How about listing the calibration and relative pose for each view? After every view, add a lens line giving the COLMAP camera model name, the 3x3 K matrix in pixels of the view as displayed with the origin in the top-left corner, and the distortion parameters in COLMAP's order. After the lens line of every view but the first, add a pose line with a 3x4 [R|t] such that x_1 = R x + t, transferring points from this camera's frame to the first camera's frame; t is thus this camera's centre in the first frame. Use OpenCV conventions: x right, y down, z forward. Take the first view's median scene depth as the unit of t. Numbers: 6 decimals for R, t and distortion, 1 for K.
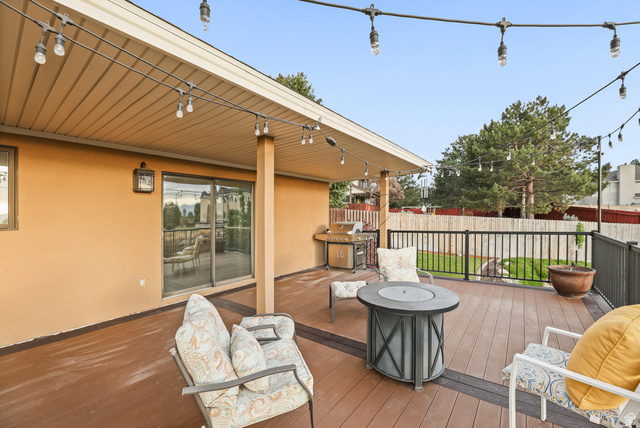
lens RADIAL K [[261.1, 0, 316.5], [0, 261.1, 214.9], [0, 0, 1]] dist [-0.006386, 0.000581]
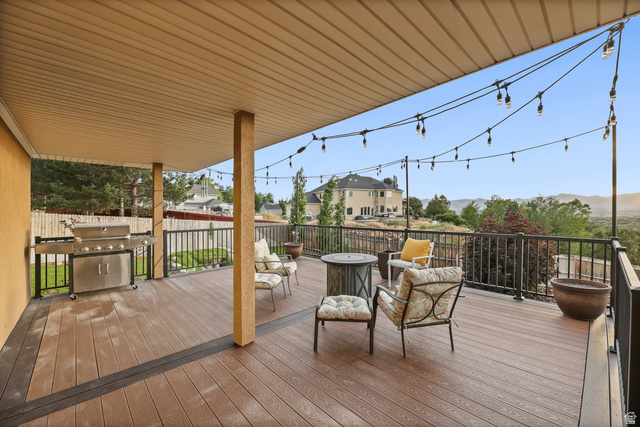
lens RADIAL K [[261.1, 0, 315.1], [0, 261.1, 218.0], [0, 0, 1]] dist [-0.006386, 0.000581]
pose [[0.154818, -0.000759, 0.987943, -0.154939], [-0.001798, 0.999998, 0.001050, 0.003245], [-0.987941, -0.001939, 0.154817, 0.101869]]
